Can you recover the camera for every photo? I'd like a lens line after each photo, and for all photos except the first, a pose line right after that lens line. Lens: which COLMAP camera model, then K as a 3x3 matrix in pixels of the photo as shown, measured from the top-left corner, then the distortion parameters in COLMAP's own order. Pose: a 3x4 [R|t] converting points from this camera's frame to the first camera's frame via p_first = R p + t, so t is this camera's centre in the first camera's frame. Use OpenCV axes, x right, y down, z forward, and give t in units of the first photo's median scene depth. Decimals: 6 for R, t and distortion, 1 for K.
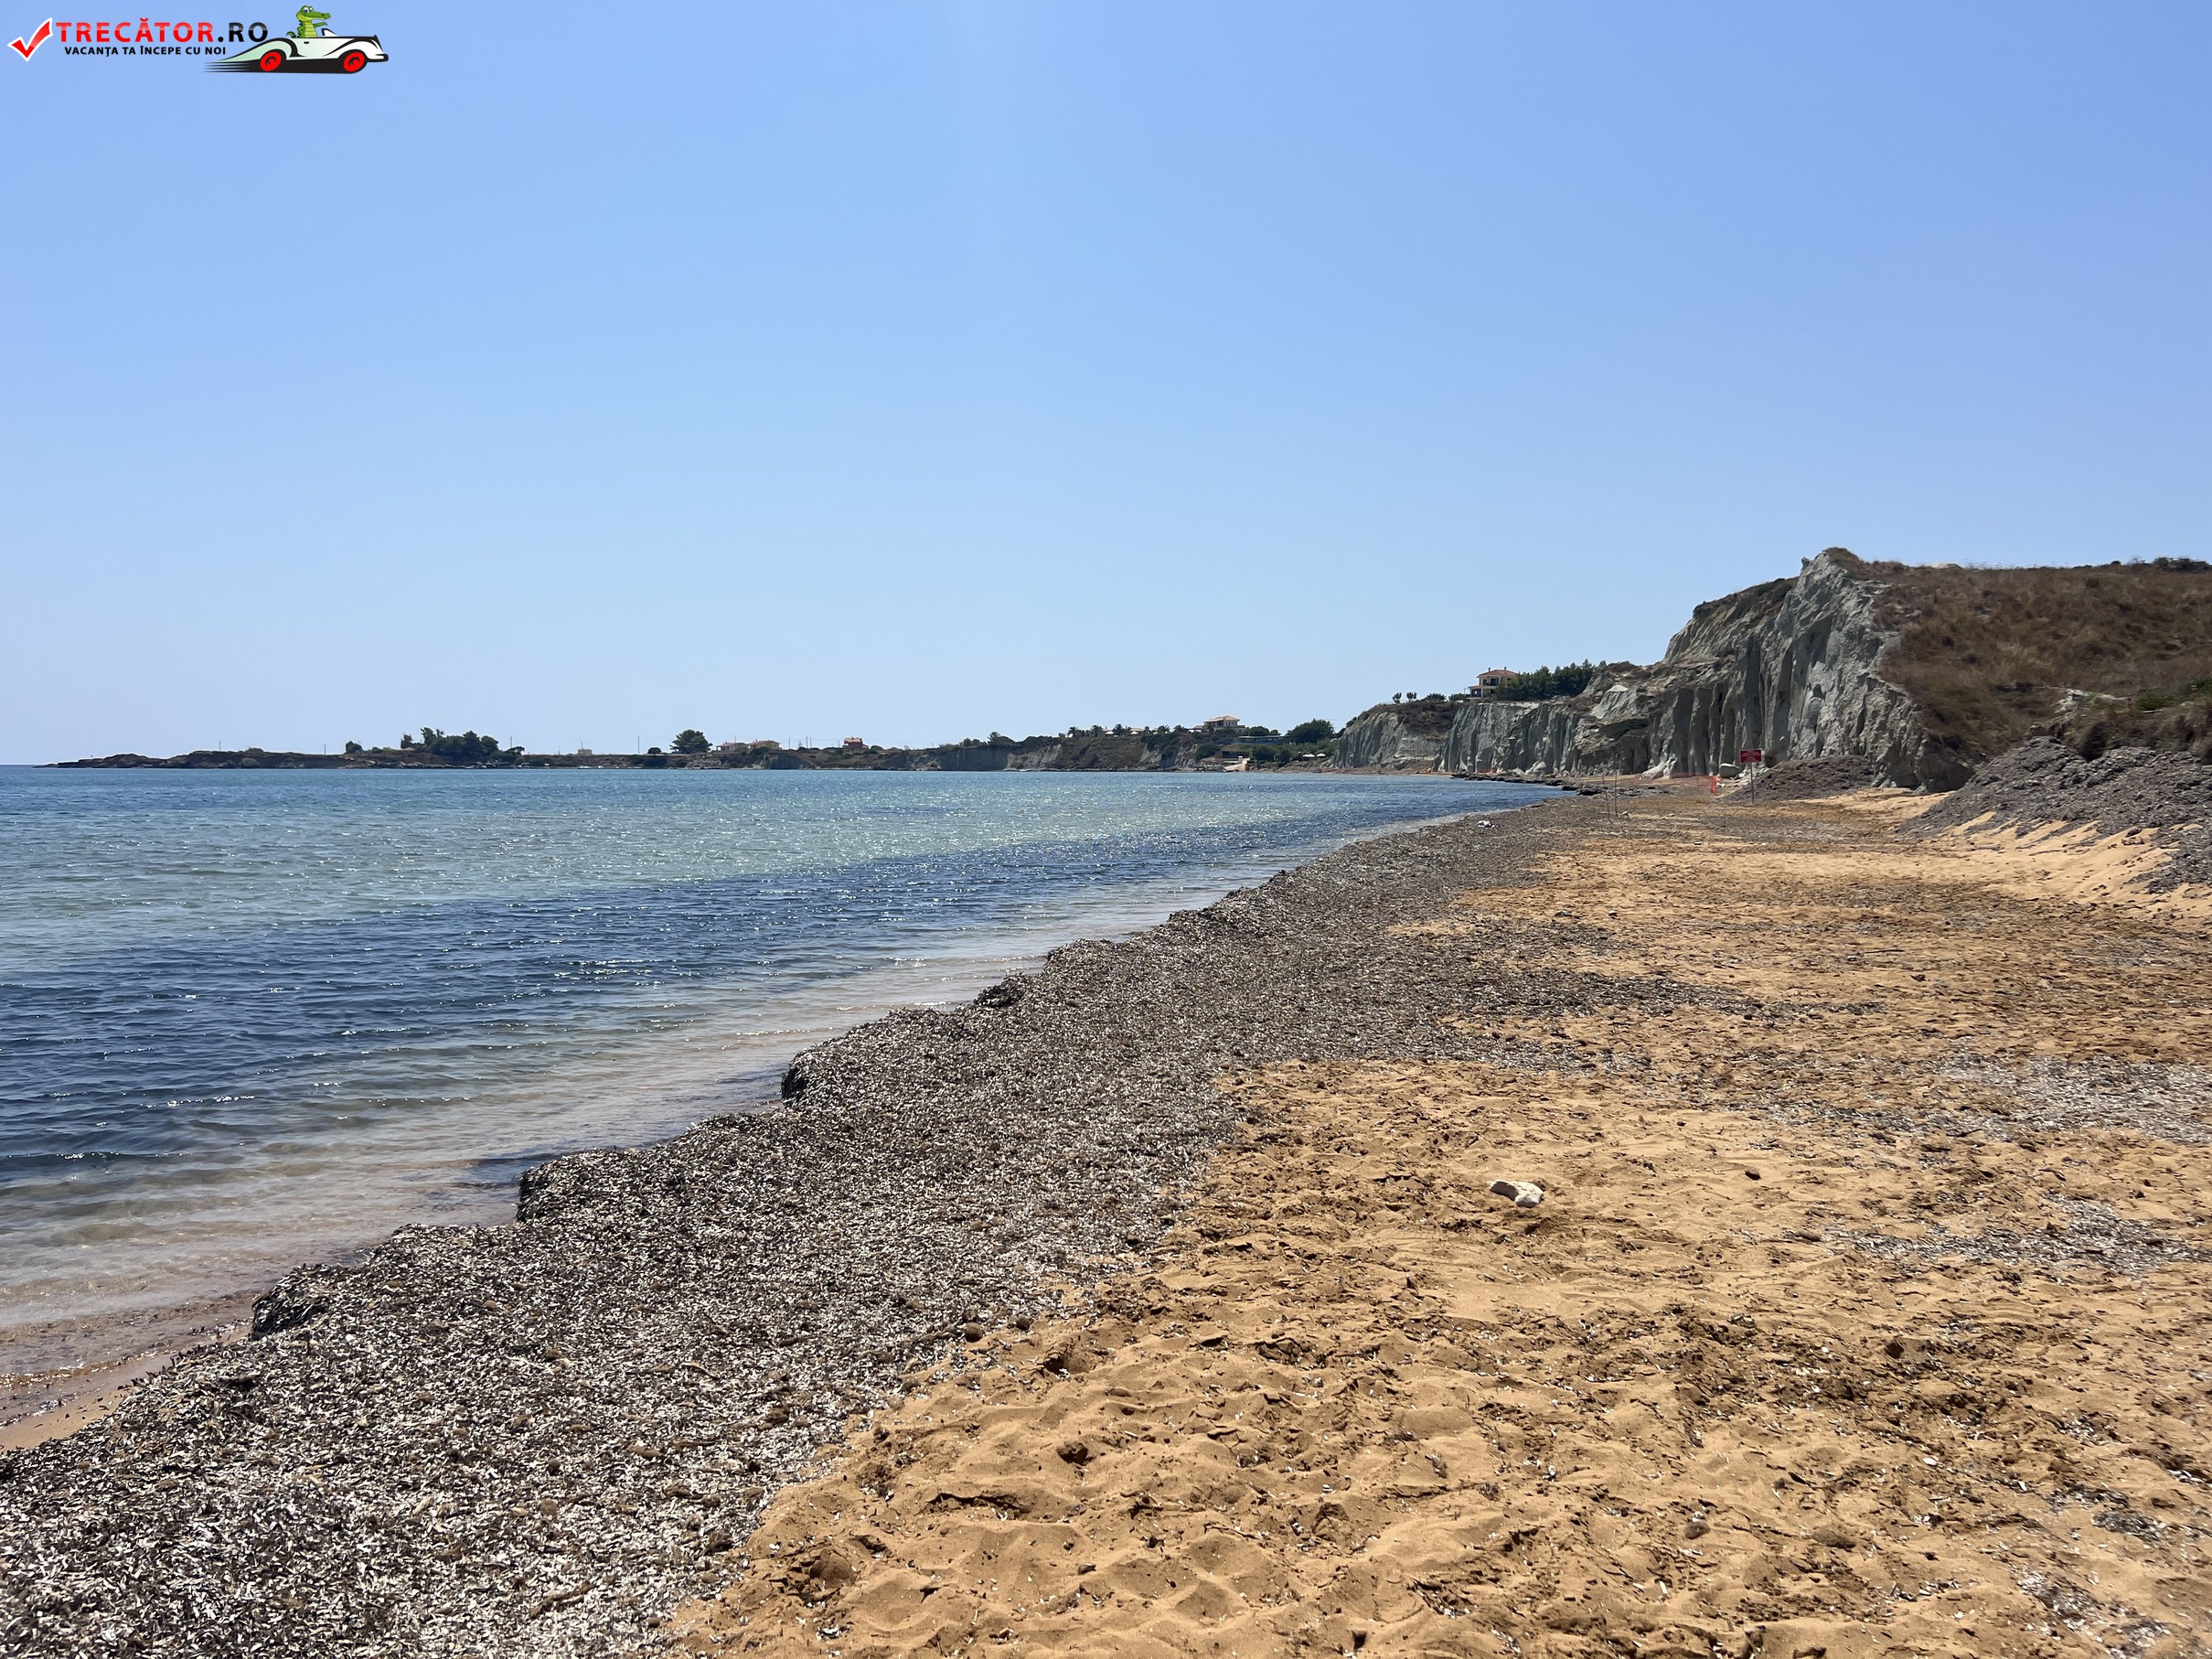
lens RADIAL K [[1669.0, 0, 1090.6], [0, 1669.0, 836.3], [0, 0, 1]] dist [0.052367, -0.059614]
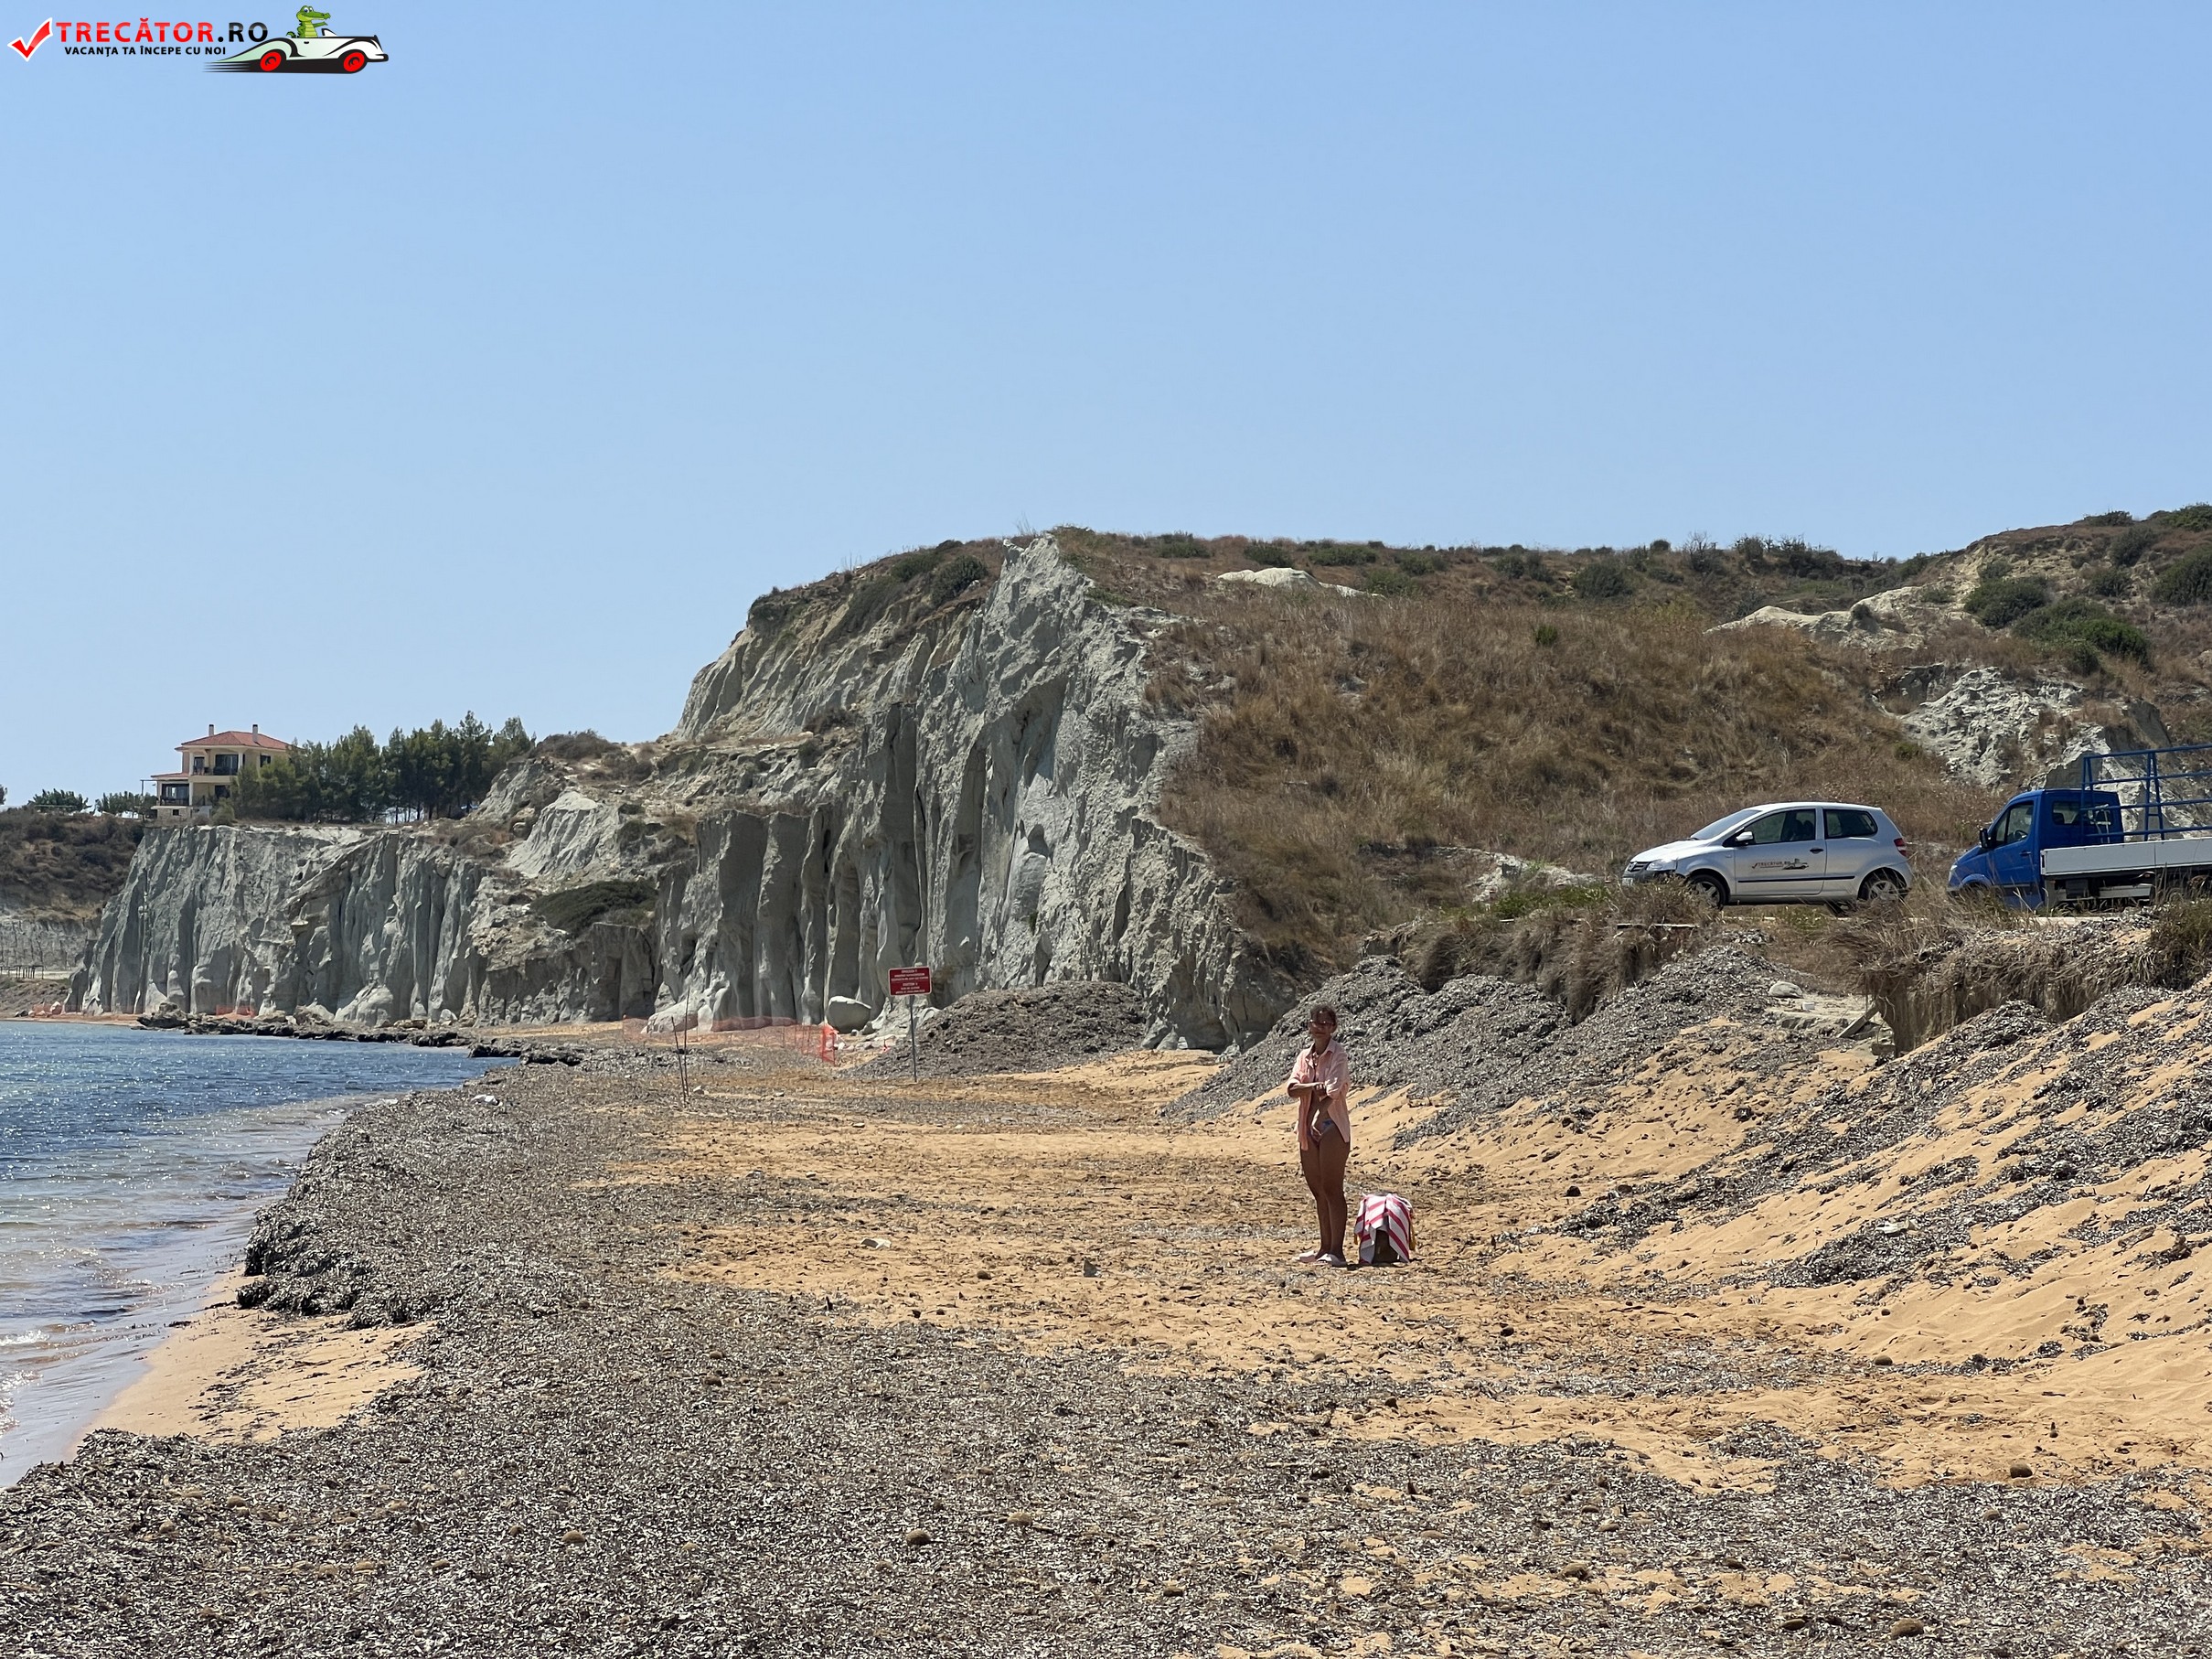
lens RADIAL K [[4954.5, 0, 1118.1], [0, 4954.5, 742.7], [0, 0, 1]] dist [-0.314539, 8.100456]
pose [[0.911338, 0.031580, 0.410446, -0.109027], [0.006732, 0.995776, -0.091563, 0.011503], [-0.411604, 0.086209, 0.907276, -0.250487]]
